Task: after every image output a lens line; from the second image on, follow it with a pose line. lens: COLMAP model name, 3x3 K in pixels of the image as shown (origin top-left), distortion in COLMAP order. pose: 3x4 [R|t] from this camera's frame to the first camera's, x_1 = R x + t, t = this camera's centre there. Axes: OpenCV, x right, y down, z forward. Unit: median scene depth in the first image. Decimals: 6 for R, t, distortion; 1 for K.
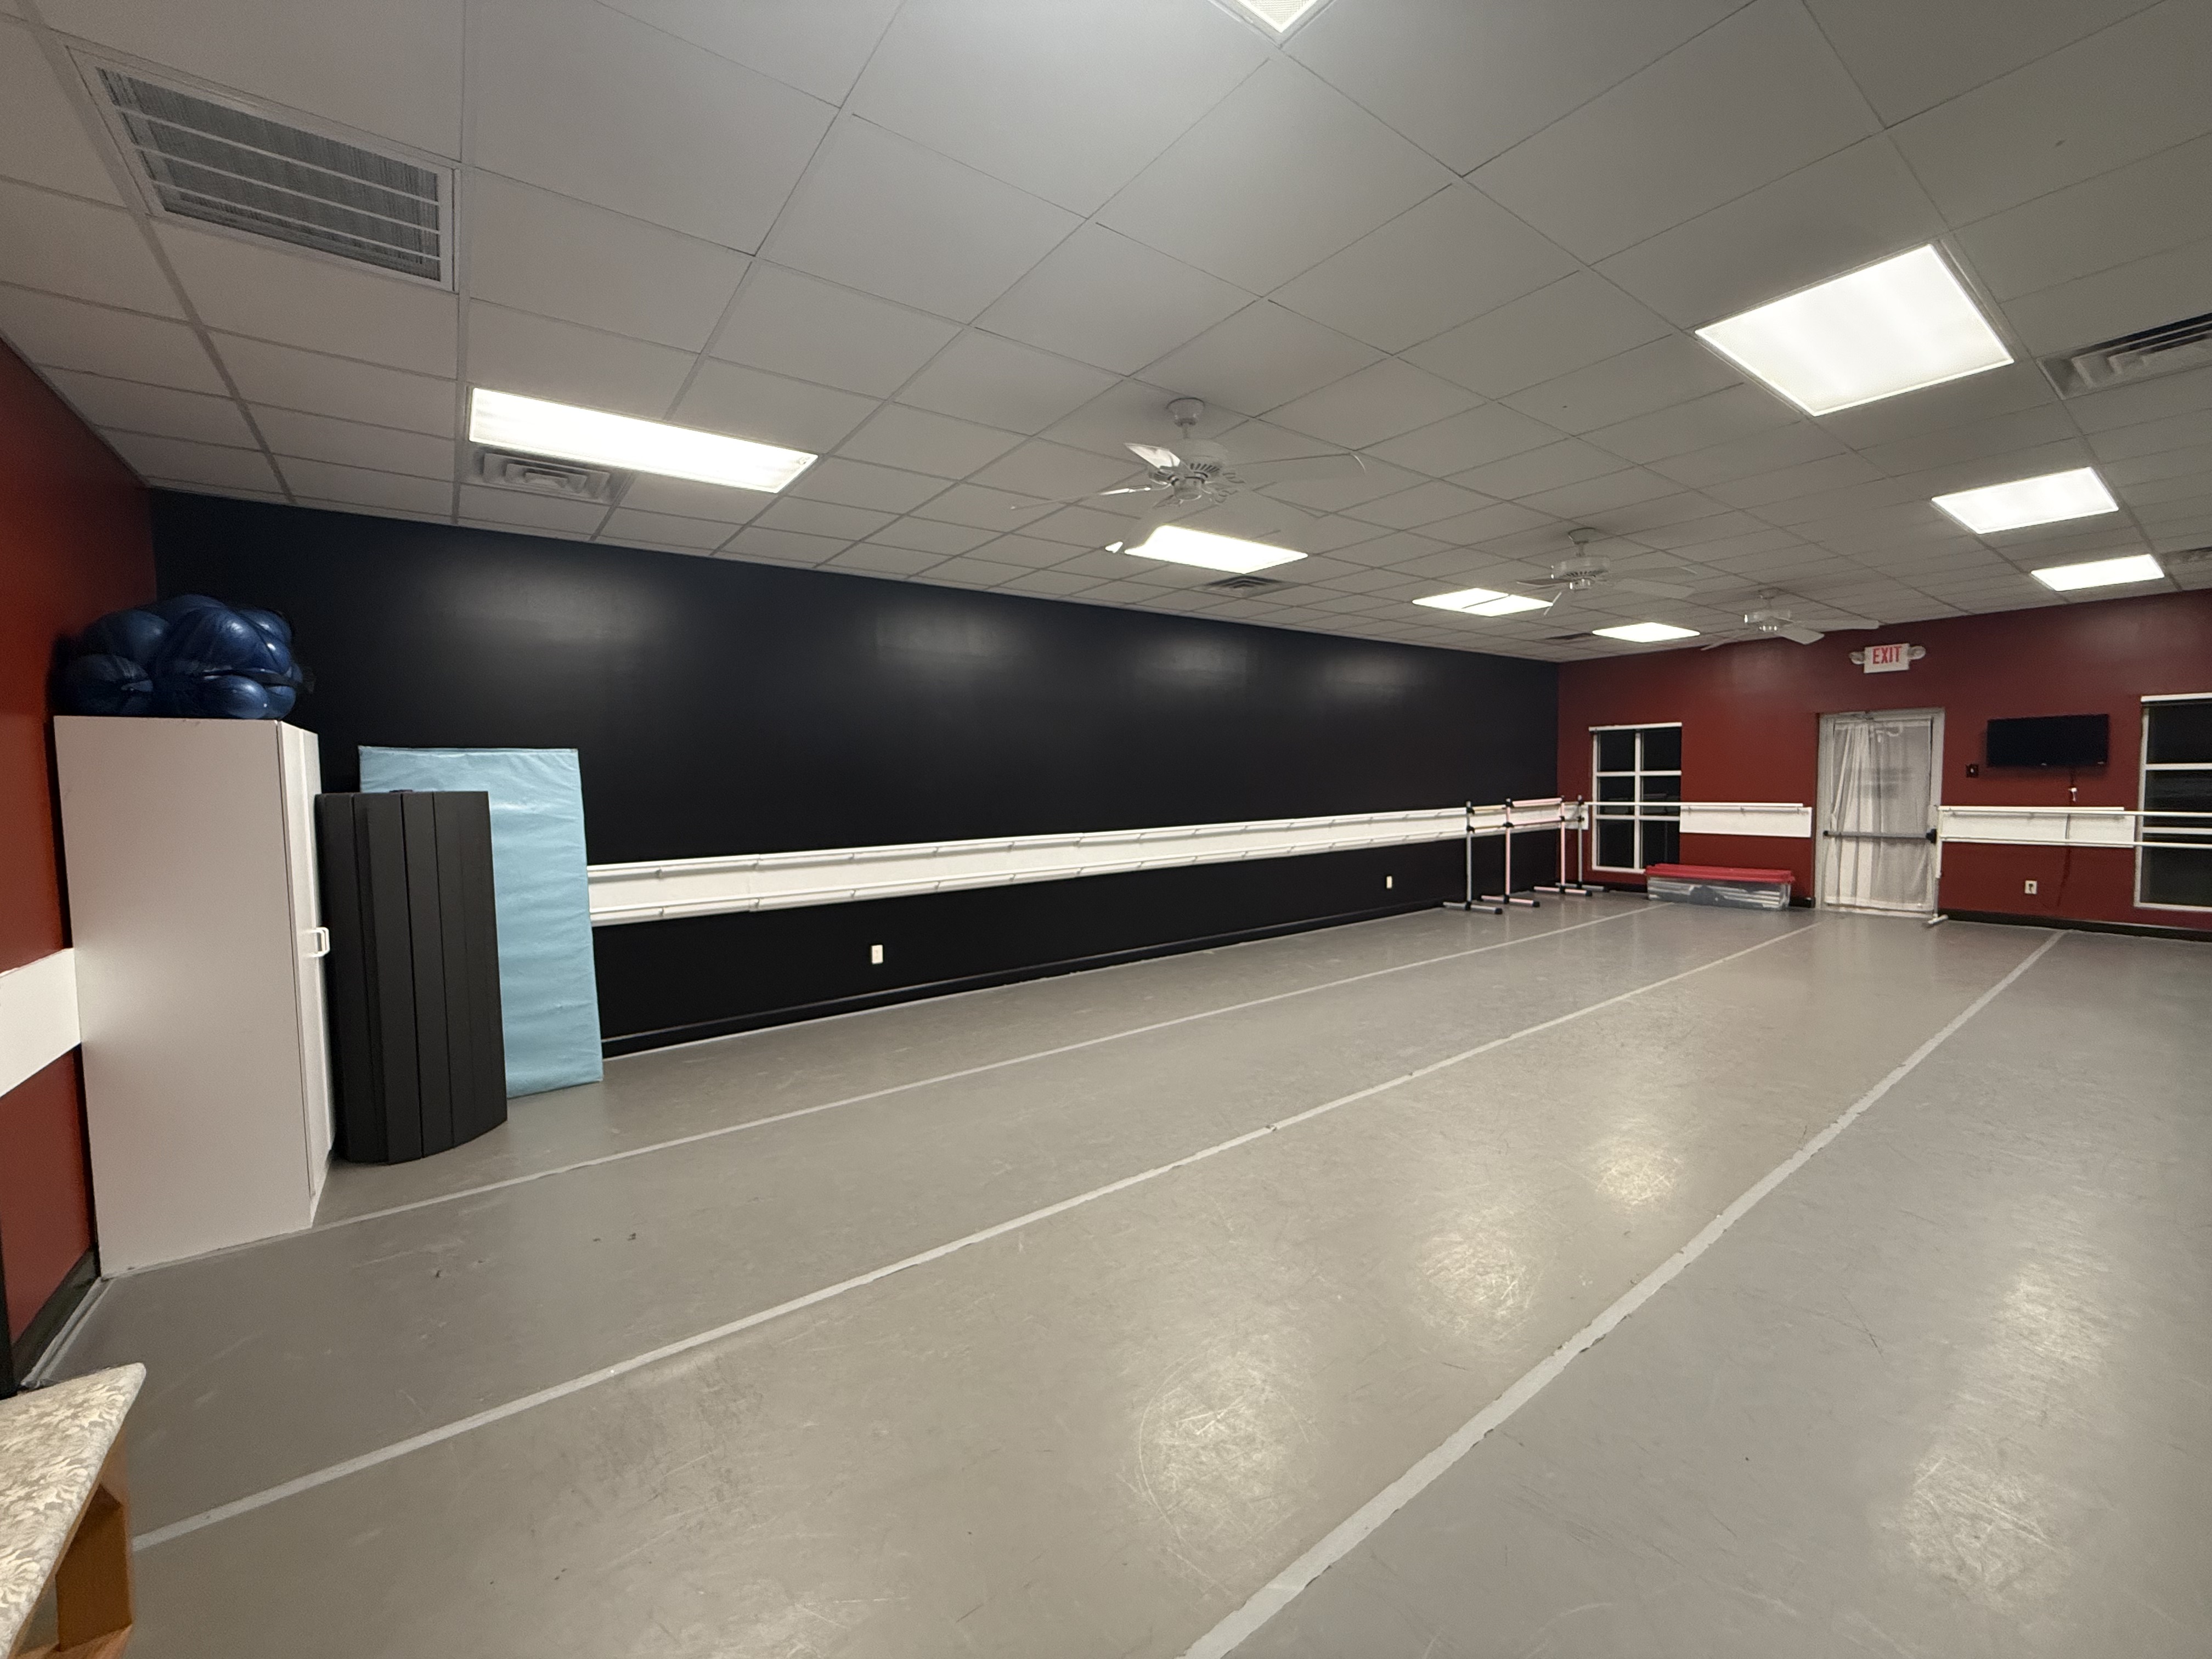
lens RADIAL K [[913.7, 0, 1106.0], [0, 913.7, 829.5], [0, 0, 1]] dist [0.011080, -0.000118]
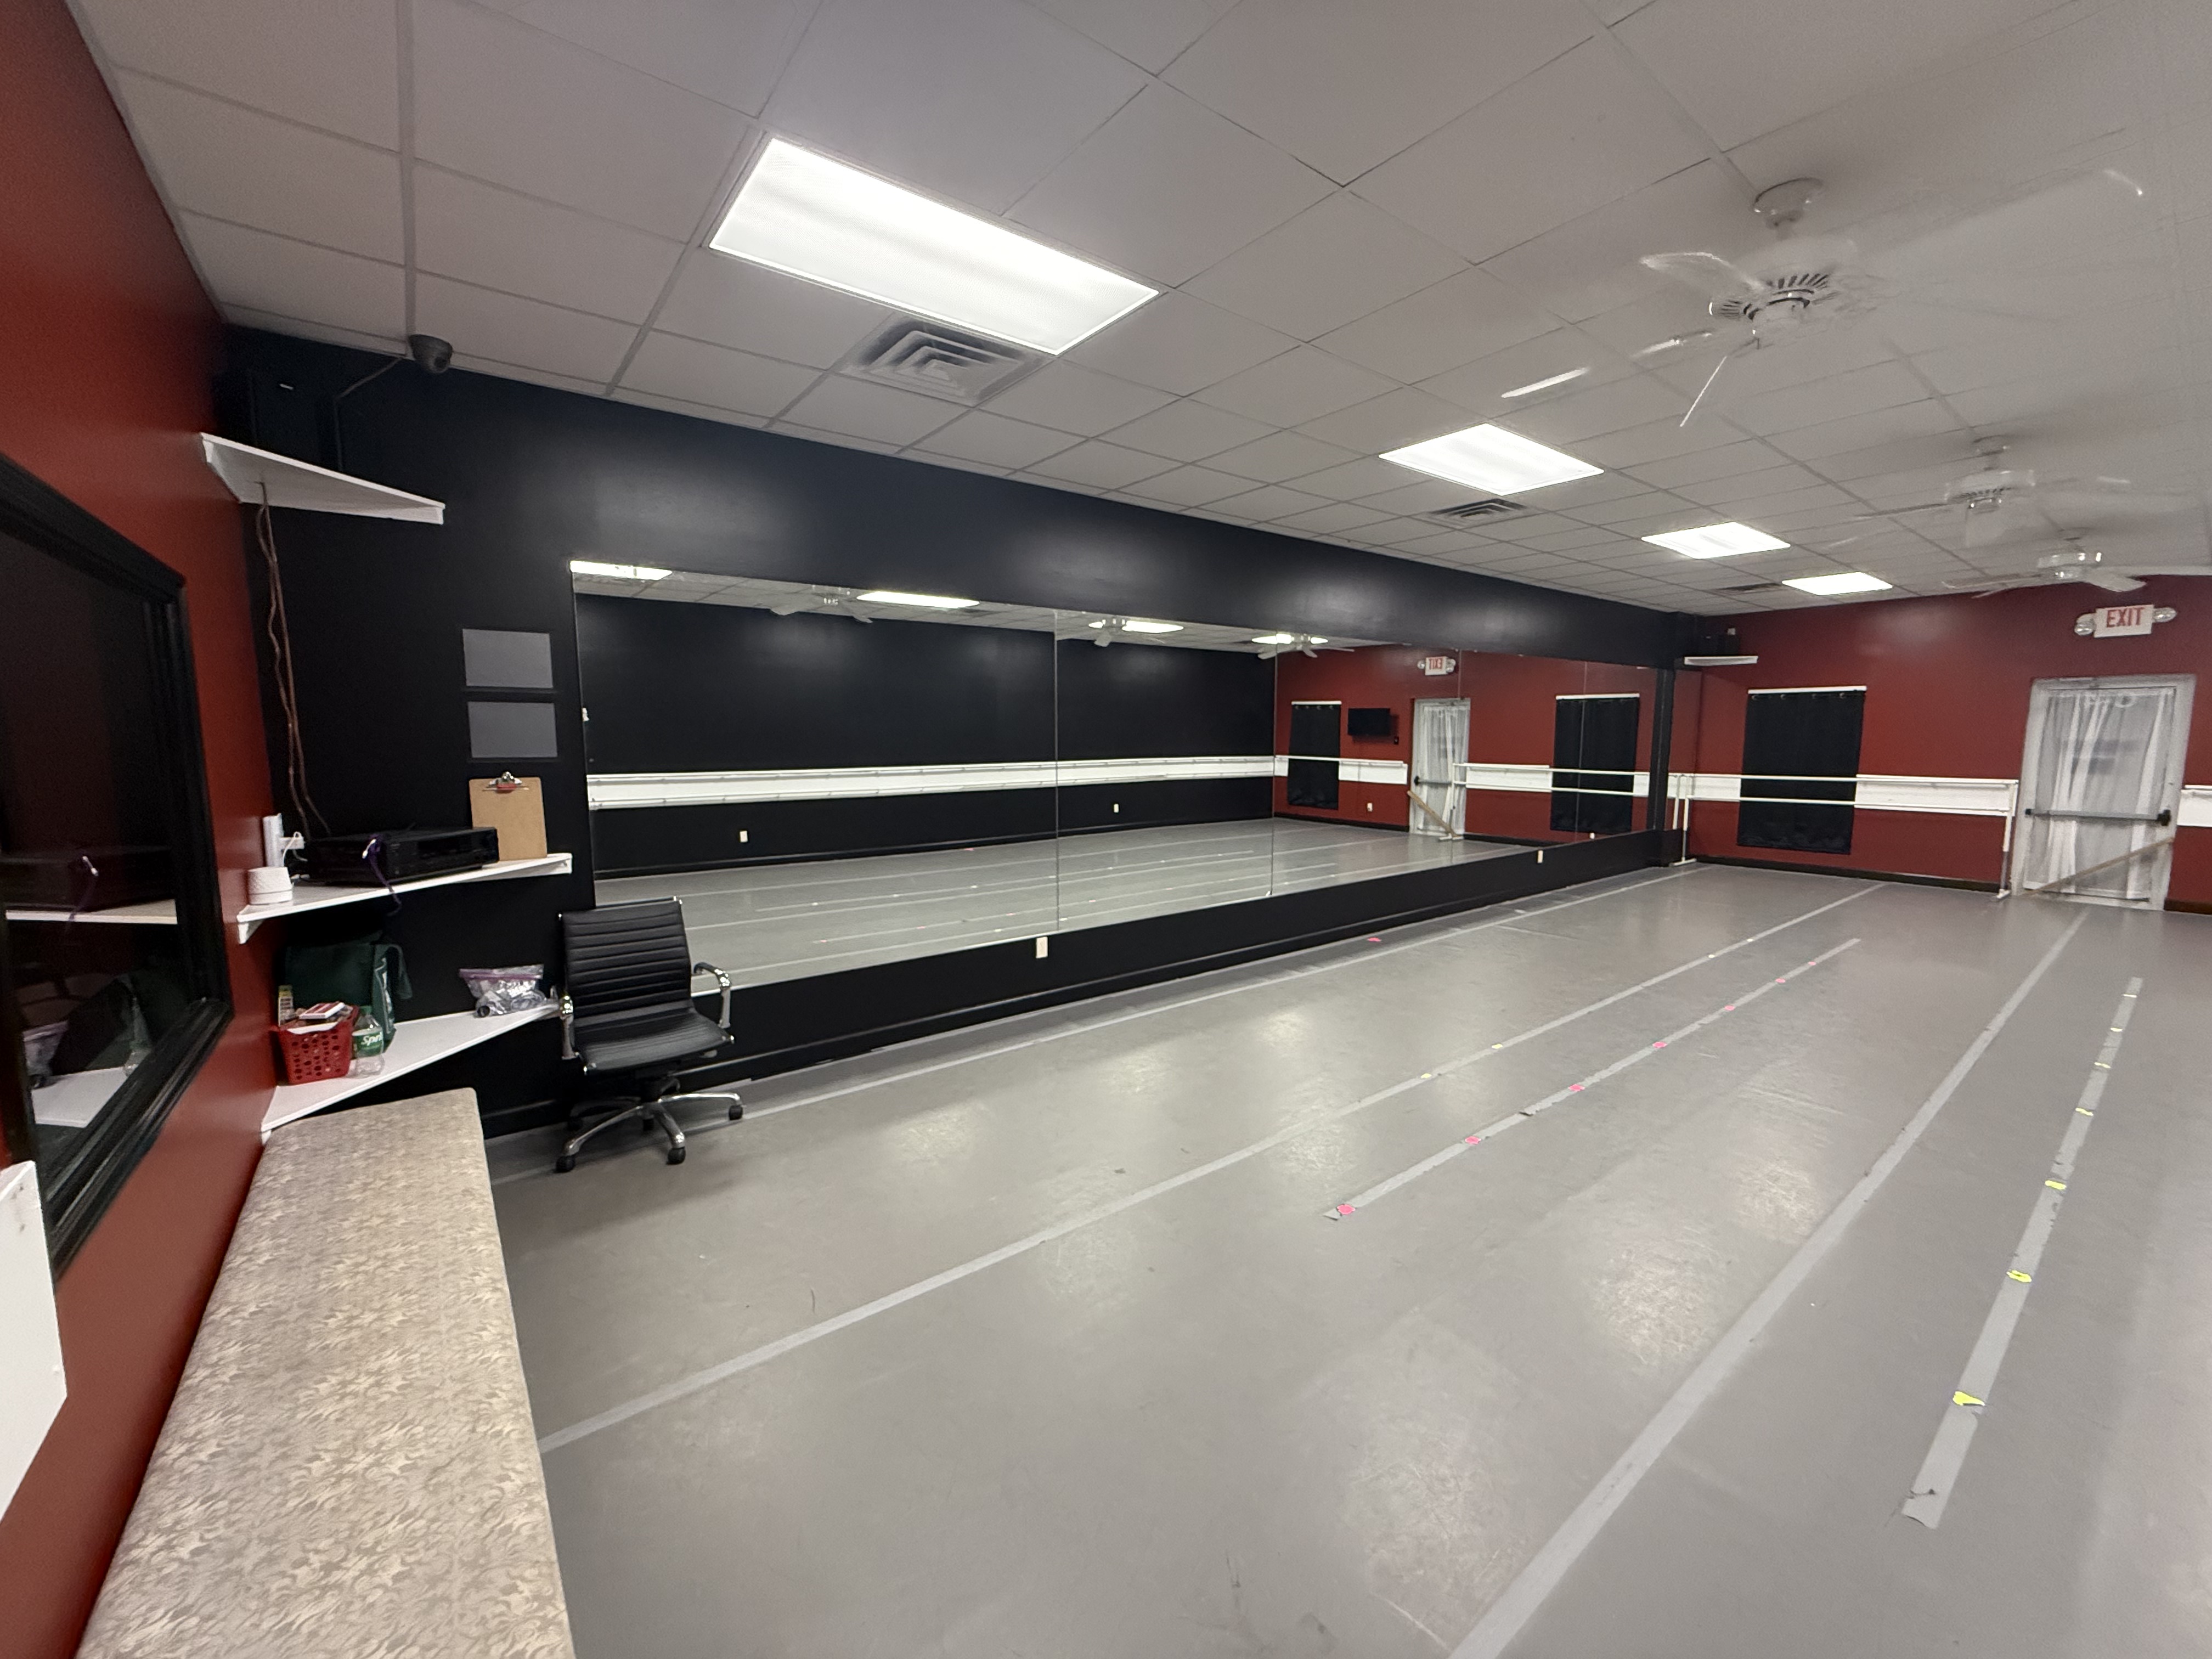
lens RADIAL K [[883.6, 0, 1100.7], [0, 883.6, 827.1], [0, 0, 1]] dist [0.000515, 0.000066]
pose [[0.999873, 0.015947, -0.000096, -0.153898], [-0.015928, 0.998914, 0.043786, -0.005316], [0.000794, -0.043779, 0.999041, 0.121513]]
